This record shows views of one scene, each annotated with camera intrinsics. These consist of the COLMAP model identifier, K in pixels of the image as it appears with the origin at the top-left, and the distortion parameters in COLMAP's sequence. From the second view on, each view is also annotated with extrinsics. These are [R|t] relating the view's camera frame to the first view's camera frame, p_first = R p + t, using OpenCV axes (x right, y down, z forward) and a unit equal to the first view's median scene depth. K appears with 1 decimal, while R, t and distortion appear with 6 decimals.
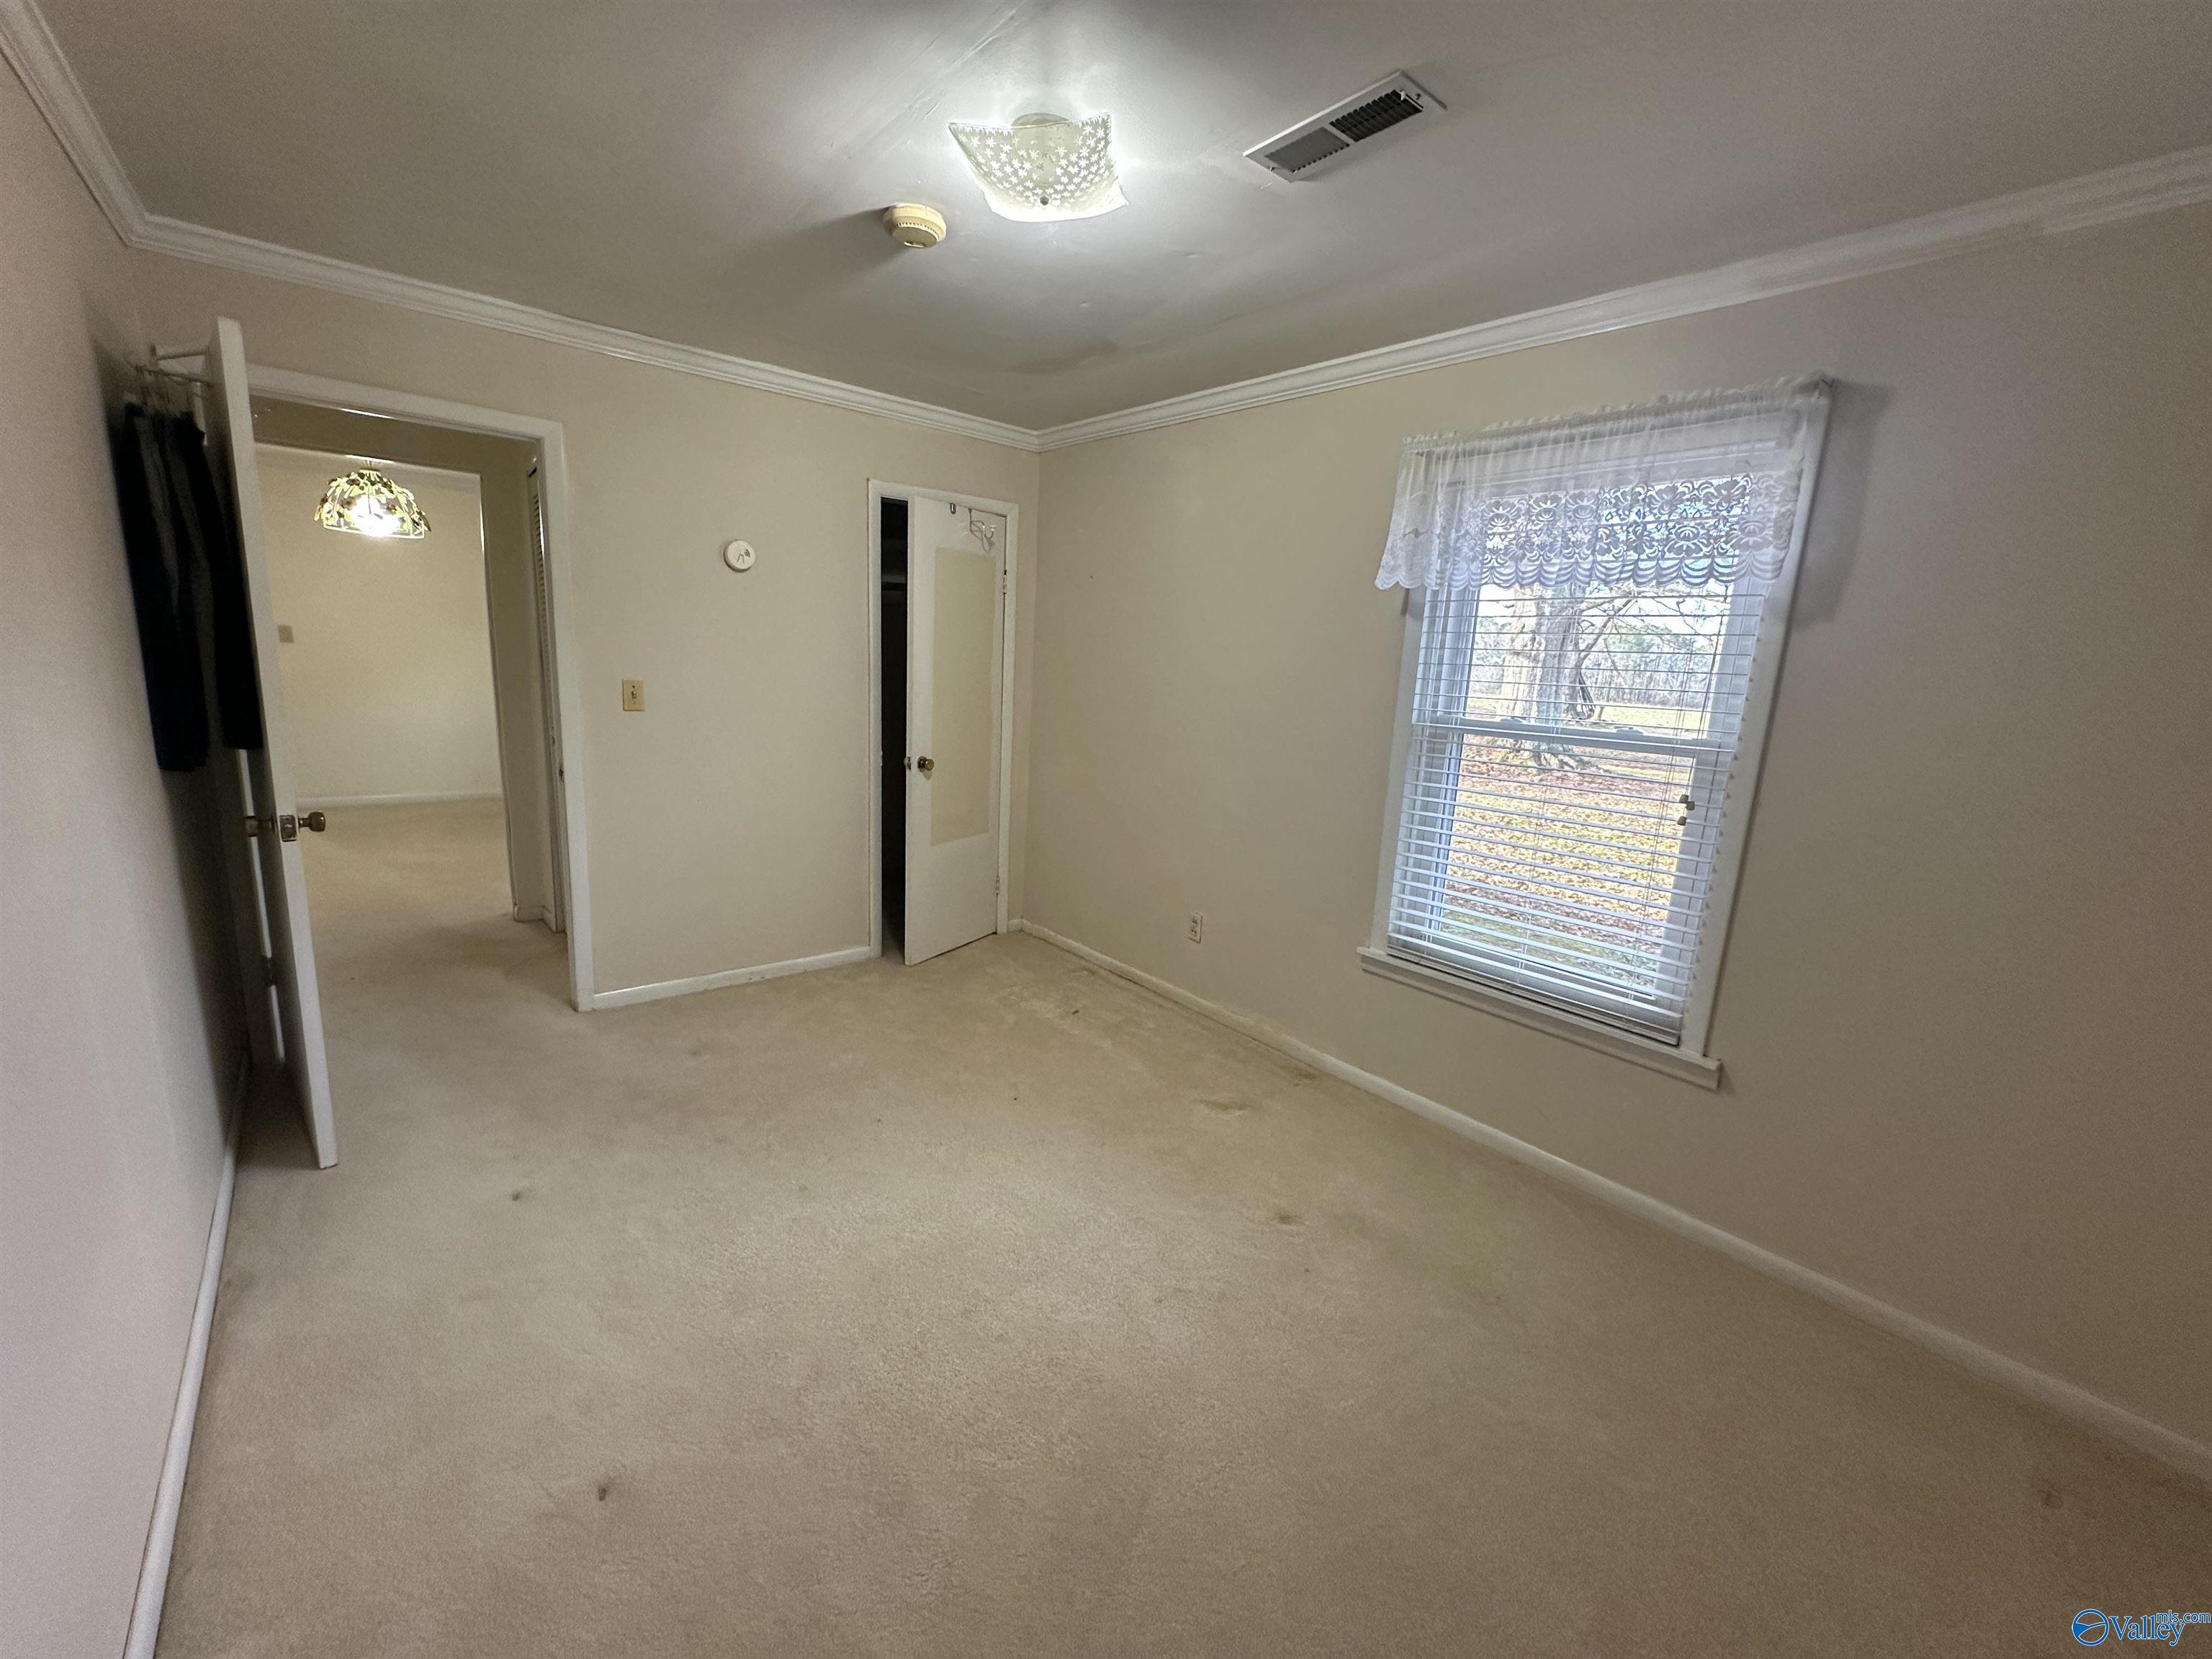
lens RADIAL K [[879.2, 0, 1101.6], [0, 879.2, 828.8], [0, 0, 1]] dist [-0.004940, -0.000077]
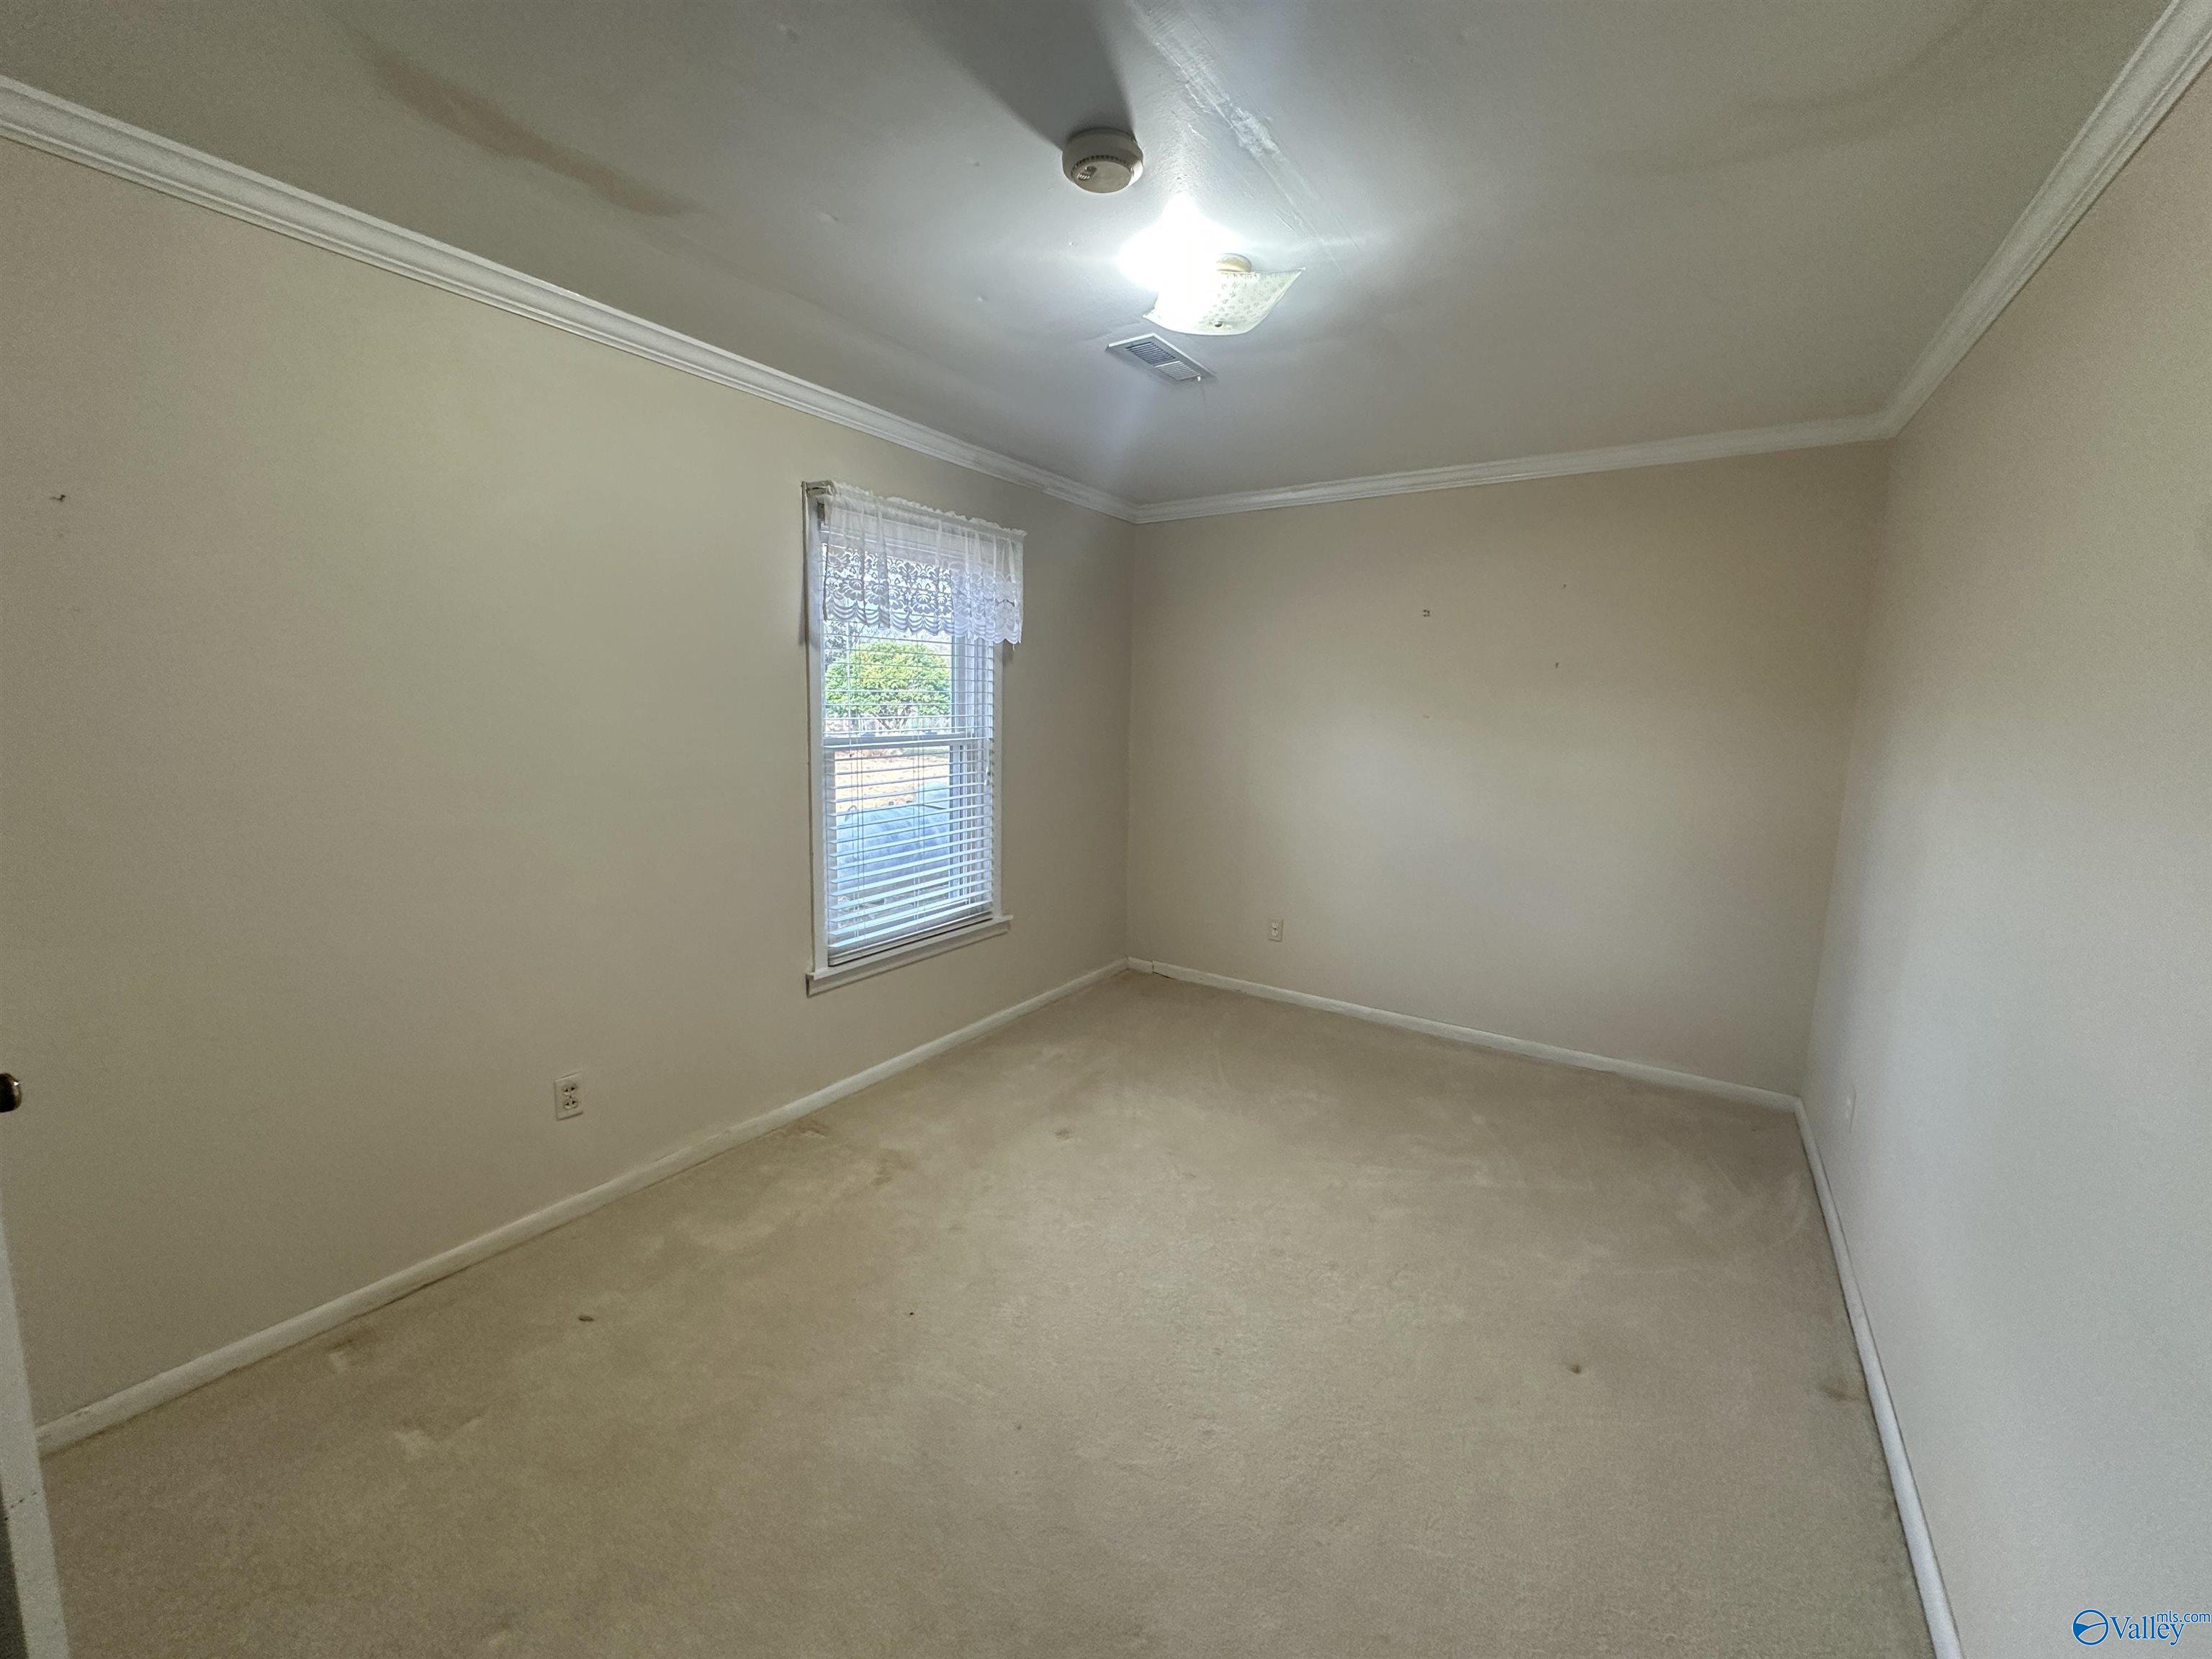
lens RADIAL K [[879.2, 0, 1101.6], [0, 879.2, 828.8], [0, 0, 1]] dist [-0.004940, -0.000077]
pose [[-0.271629, -0.199568, 0.941483, -0.764003], [0.150248, 0.957475, 0.246306, -0.239999], [-0.950601, 0.208360, -0.230093, 0.958519]]
